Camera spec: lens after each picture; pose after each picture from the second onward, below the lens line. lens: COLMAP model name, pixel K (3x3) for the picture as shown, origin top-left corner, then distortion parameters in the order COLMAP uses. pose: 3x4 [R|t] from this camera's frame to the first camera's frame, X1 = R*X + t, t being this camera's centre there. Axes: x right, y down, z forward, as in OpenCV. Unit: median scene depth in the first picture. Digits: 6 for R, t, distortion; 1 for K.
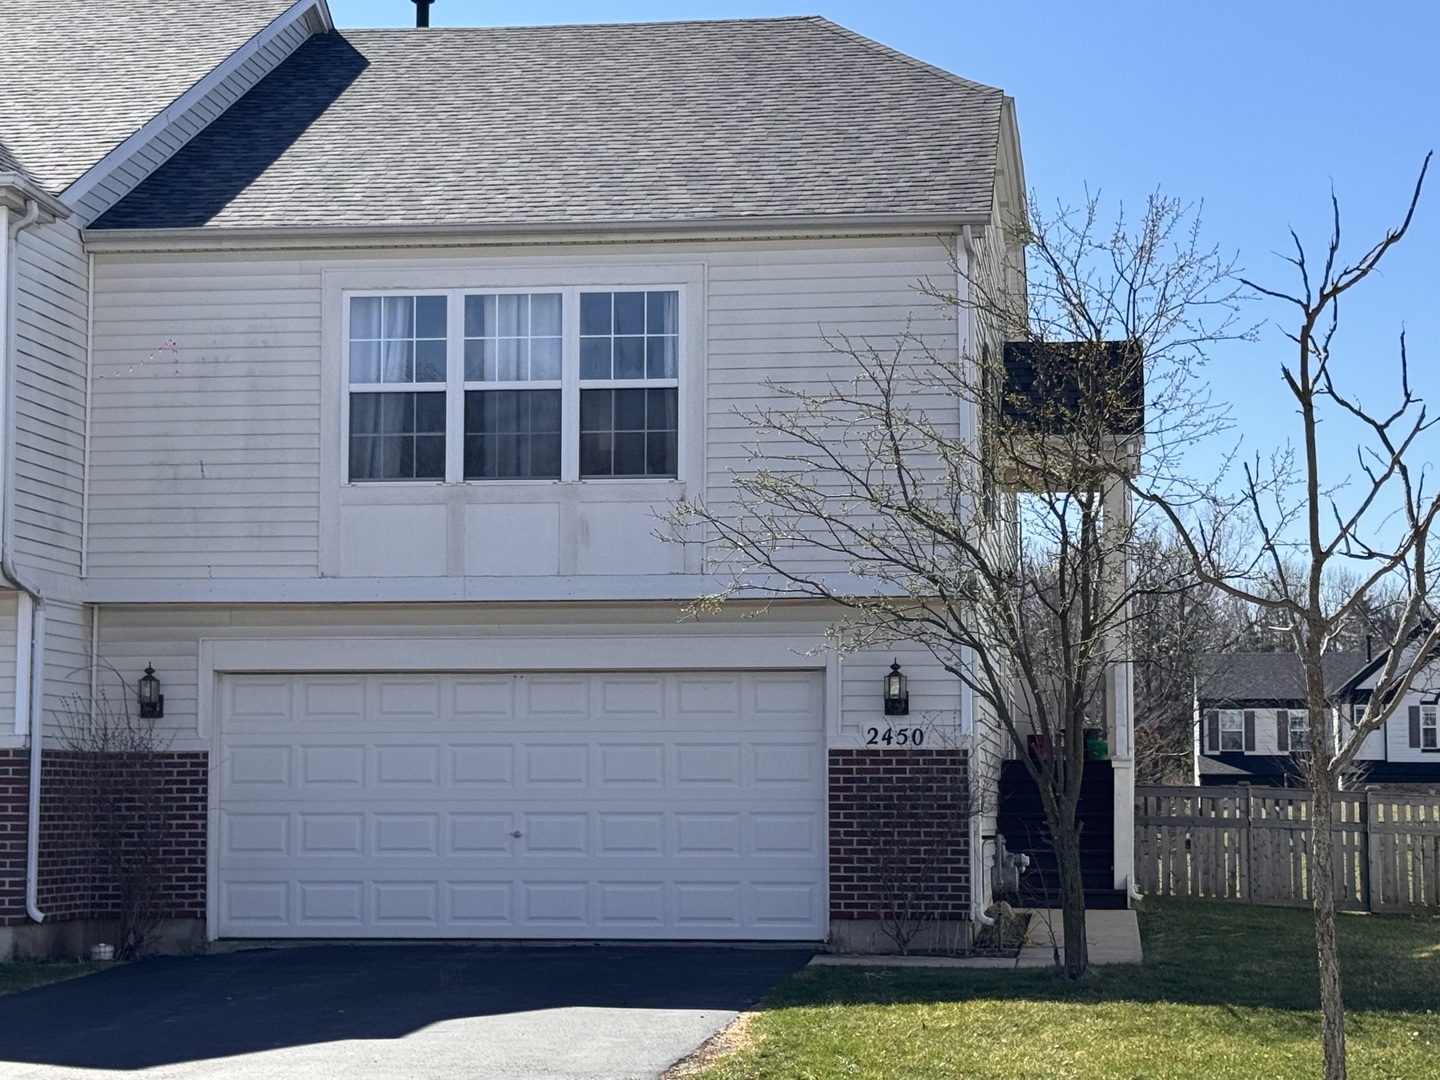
lens RADIAL K [[3004.1, 0, 720.0], [0, 3004.1, 540.0], [0, 0, 1]] dist [0.122481, -0.084283]
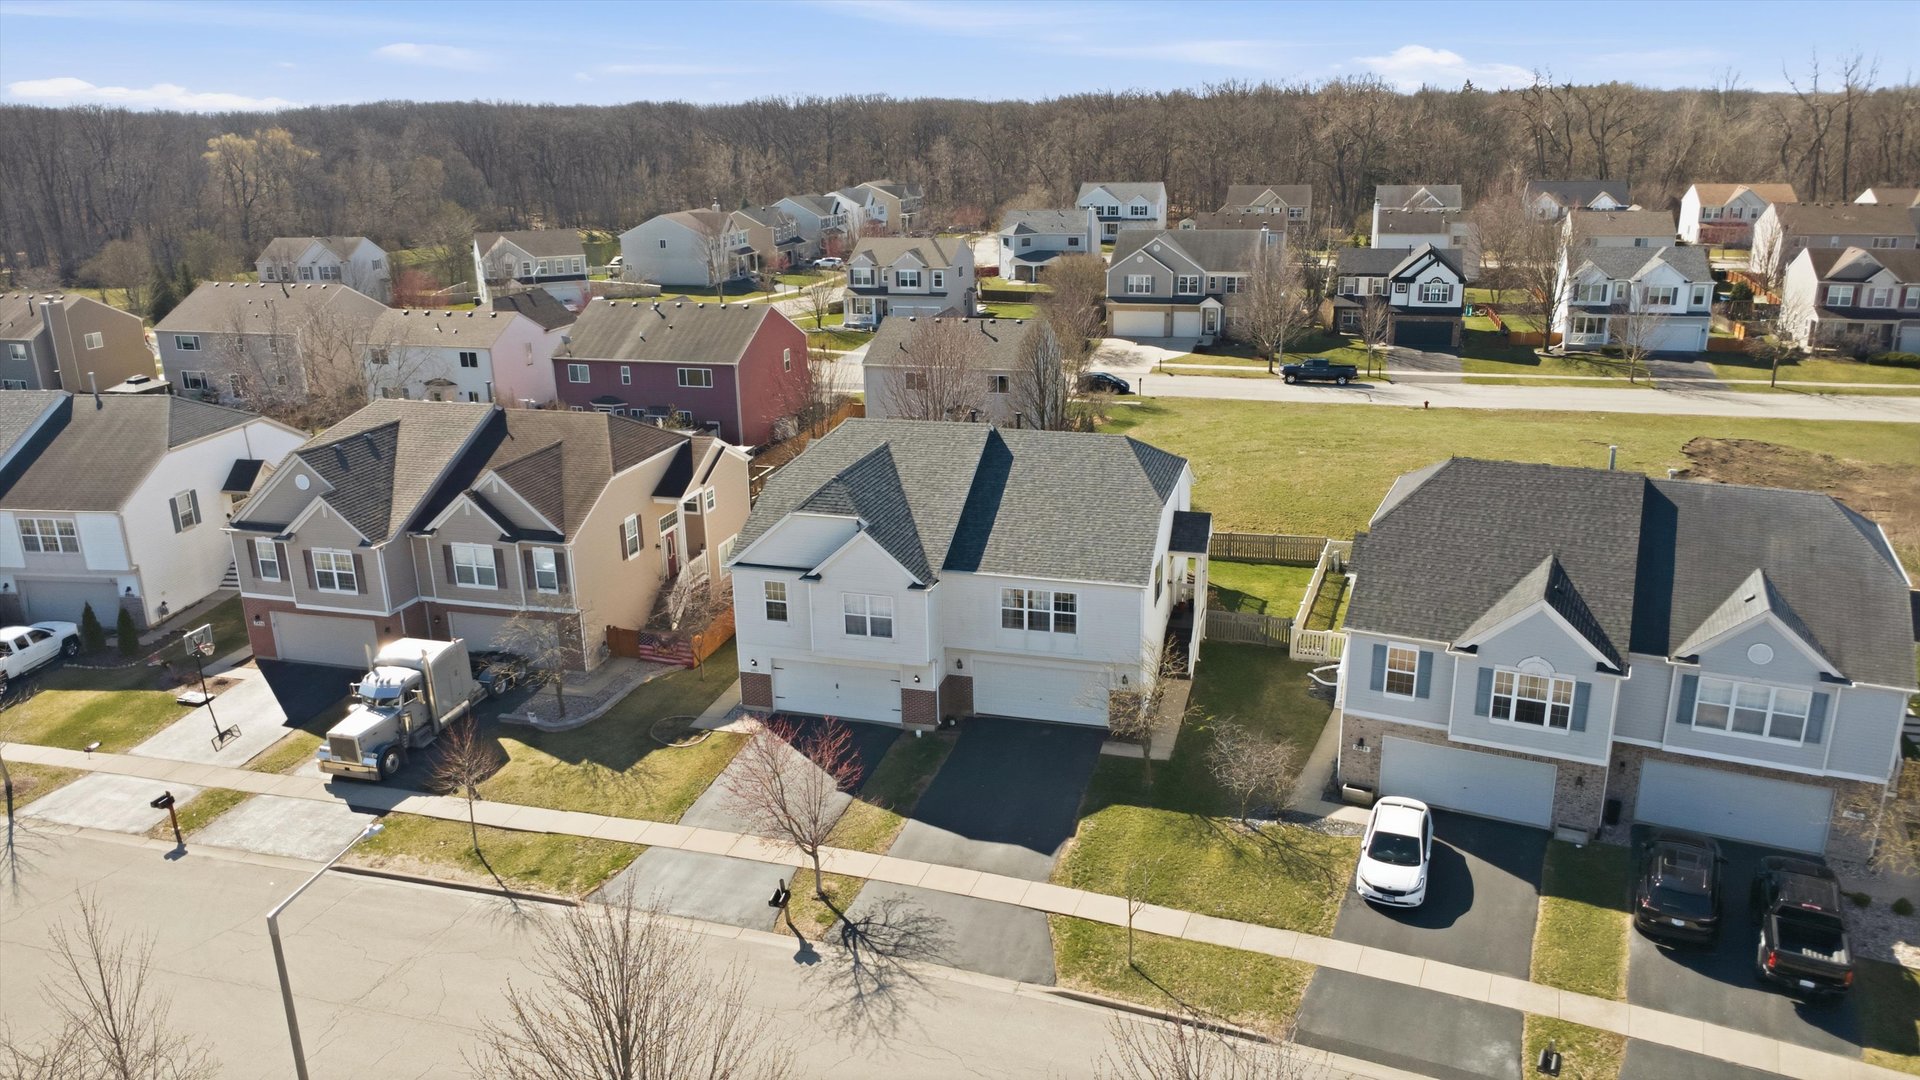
lens RADIAL K [[1384.9, 0, 960.0], [0, 1384.9, 540.0], [0, 0, 1]] dist [0.008508, -0.009770]
pose [[0.988578, 0.025608, -0.148517, 0.114227], [0.035813, 0.917313, 0.396552, -0.948634], [0.146392, -0.397341, 0.905919, -0.802009]]
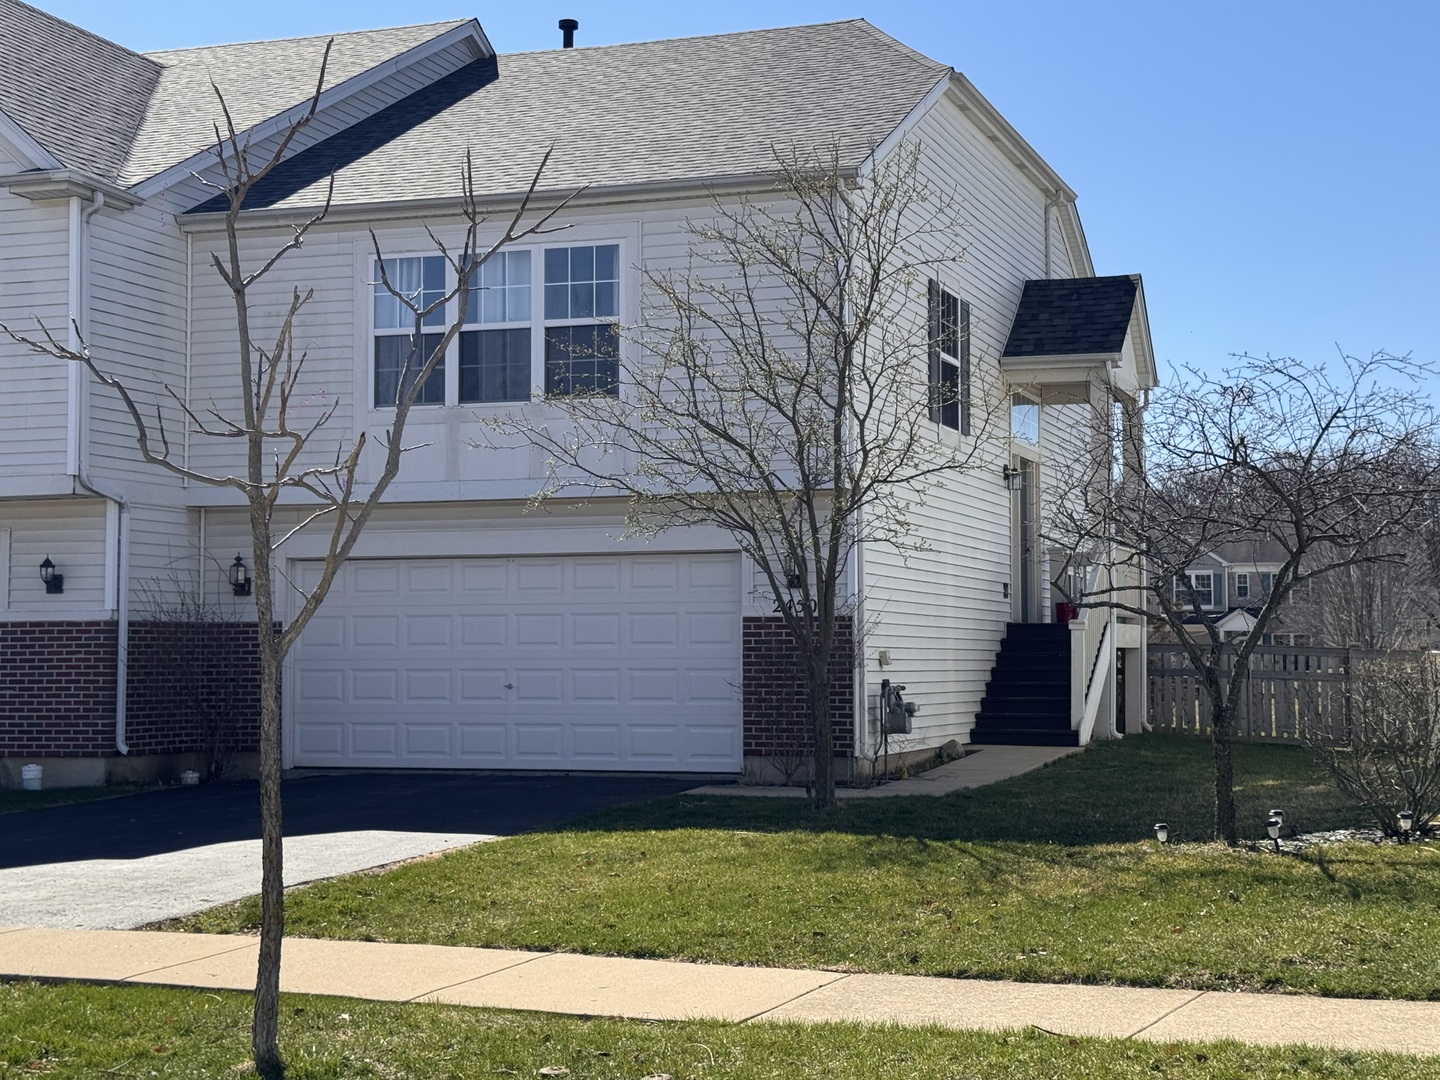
lens RADIAL K [[2231.0, 0, 720.0], [0, 2231.0, 540.0], [0, 0, 1]] dist [0.131972, 0.003836]
pose [[0.976794, -0.014087, -0.213719, 0.217820], [0.021728, 0.999204, 0.033446, 0.007948], [0.213078, -0.037314, 0.976322, 0.114435]]
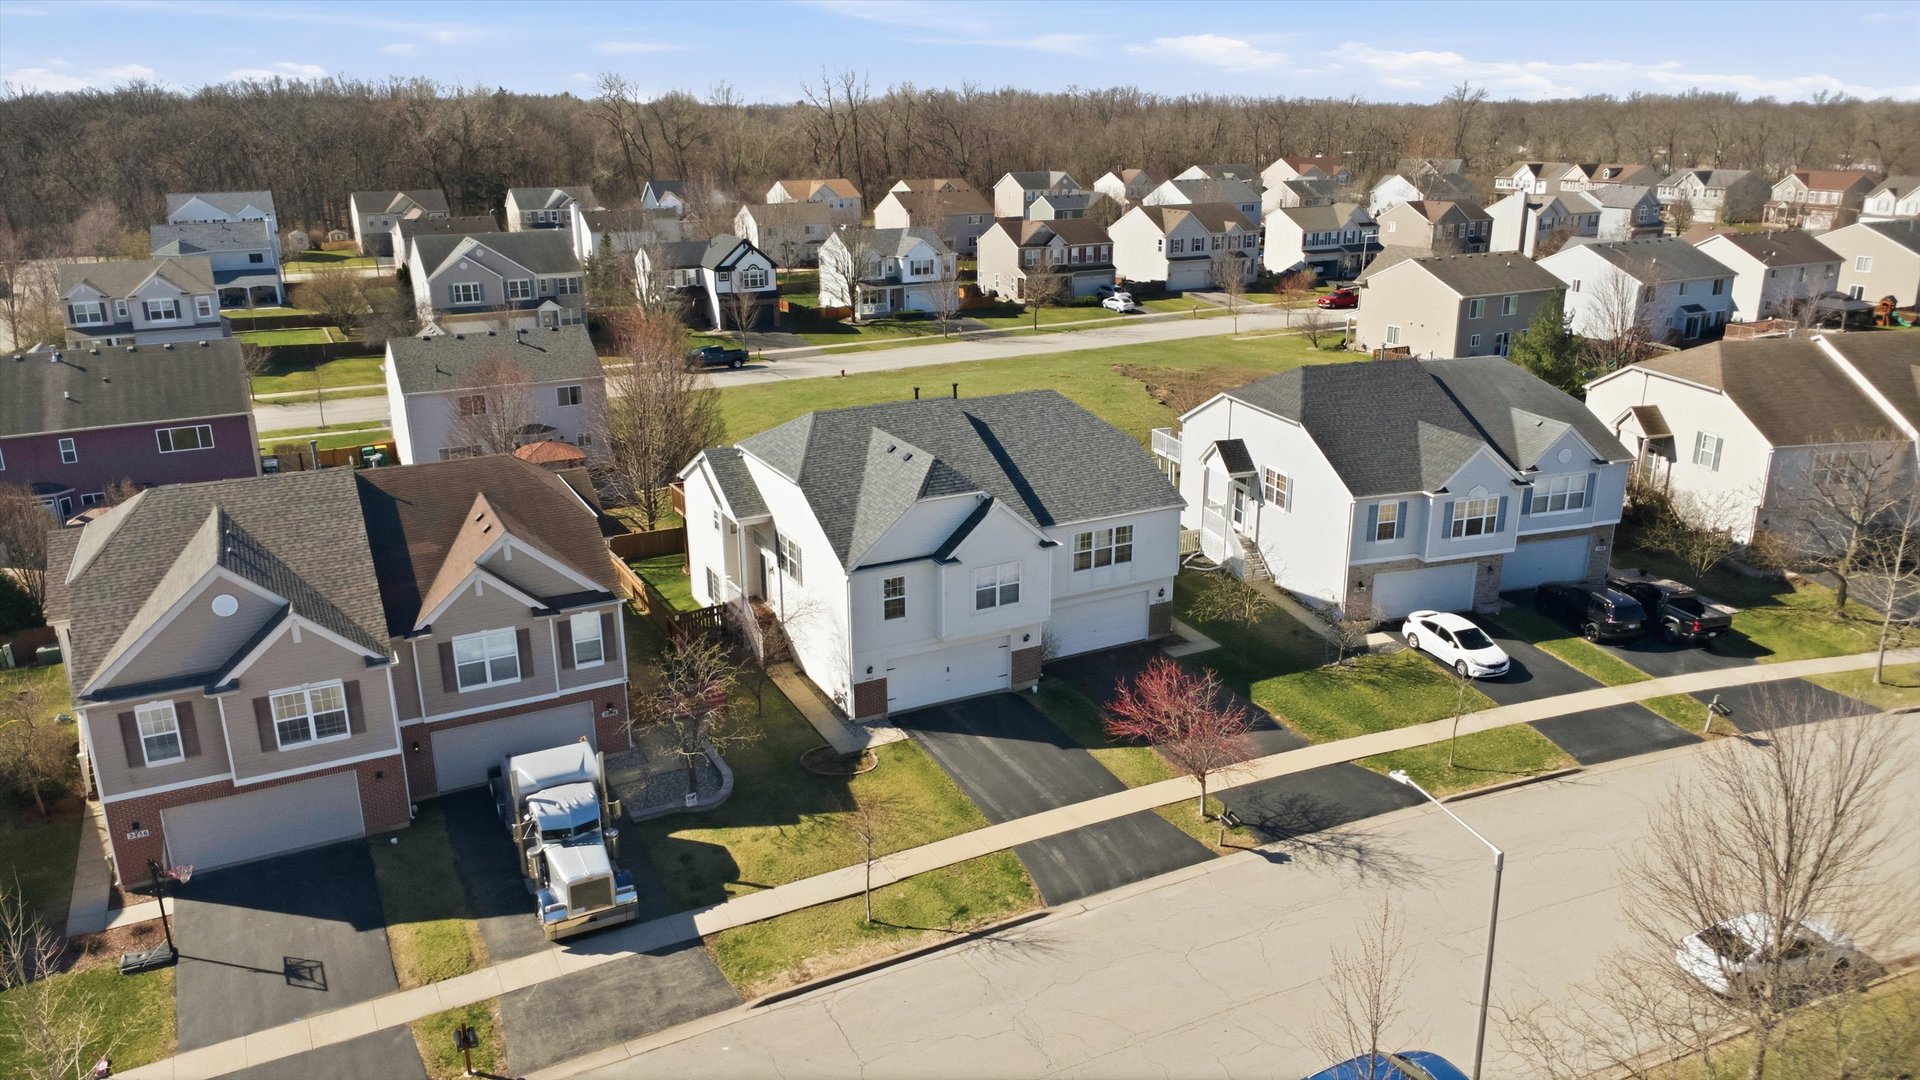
lens RADIAL K [[1384.9, 0, 960.0], [0, 1384.9, 540.0], [0, 0, 1]] dist [0.008508, -0.009770]
pose [[0.811108, -0.180650, 0.556299, -1.484076], [-0.056319, 0.922567, 0.381705, -0.894943], [-0.582178, -0.340934, 0.738128, -0.496471]]
